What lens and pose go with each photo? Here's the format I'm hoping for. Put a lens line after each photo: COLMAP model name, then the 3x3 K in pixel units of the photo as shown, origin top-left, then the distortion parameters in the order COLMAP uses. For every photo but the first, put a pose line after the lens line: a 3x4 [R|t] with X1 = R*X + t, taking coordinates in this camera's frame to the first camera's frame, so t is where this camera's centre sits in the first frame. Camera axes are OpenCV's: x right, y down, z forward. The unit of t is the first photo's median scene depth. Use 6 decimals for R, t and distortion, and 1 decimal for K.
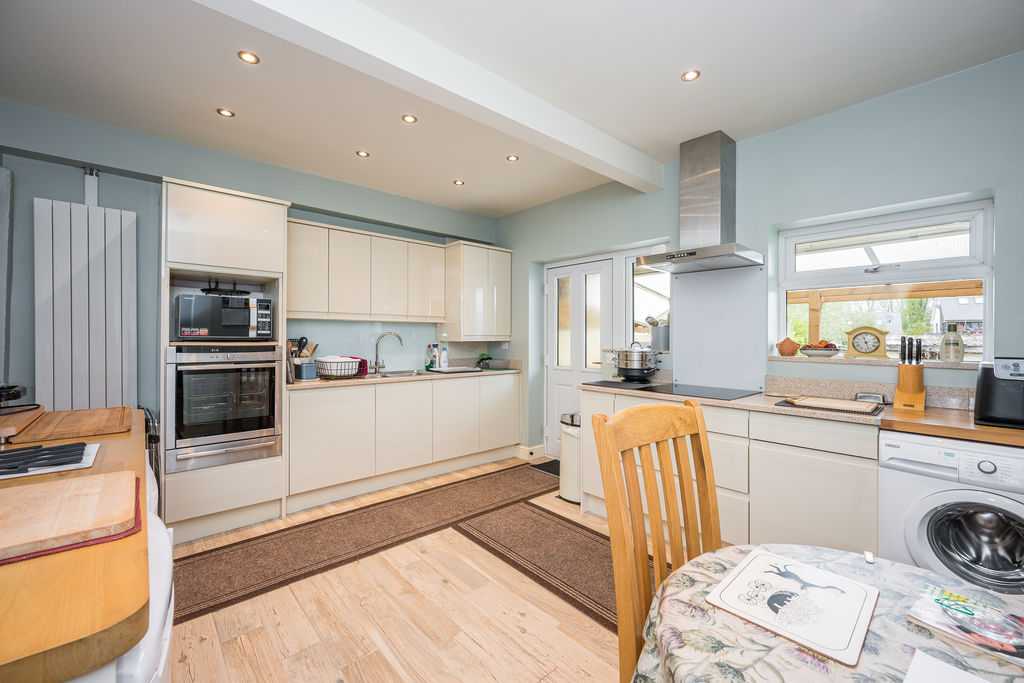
lens RADIAL K [[409.0, 0, 529.3], [0, 409.0, 339.1], [0, 0, 1]] dist [-0.003405, -0.000747]
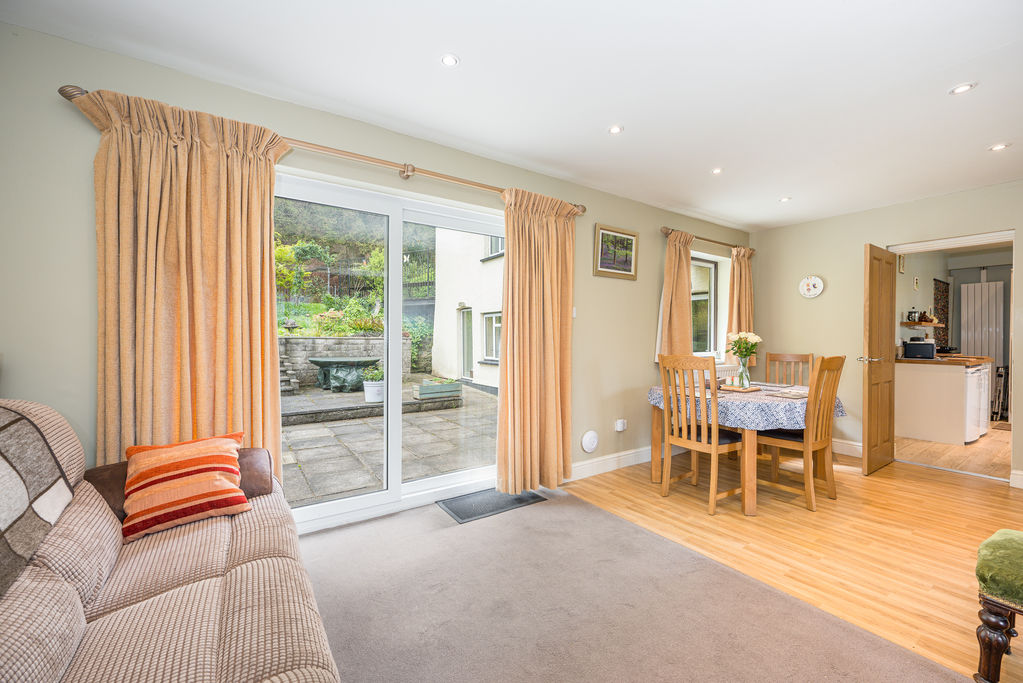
lens RADIAL K [[408.6, 0, 509.8], [0, 408.6, 338.1], [0, 0, 1]] dist [-0.003405, -0.000747]
pose [[-0.146851, -0.000379, -0.989159, 1.857584], [-0.008166, 0.999966, 0.000829, 0.040641], [0.989125, 0.008199, -0.146849, -1.541747]]
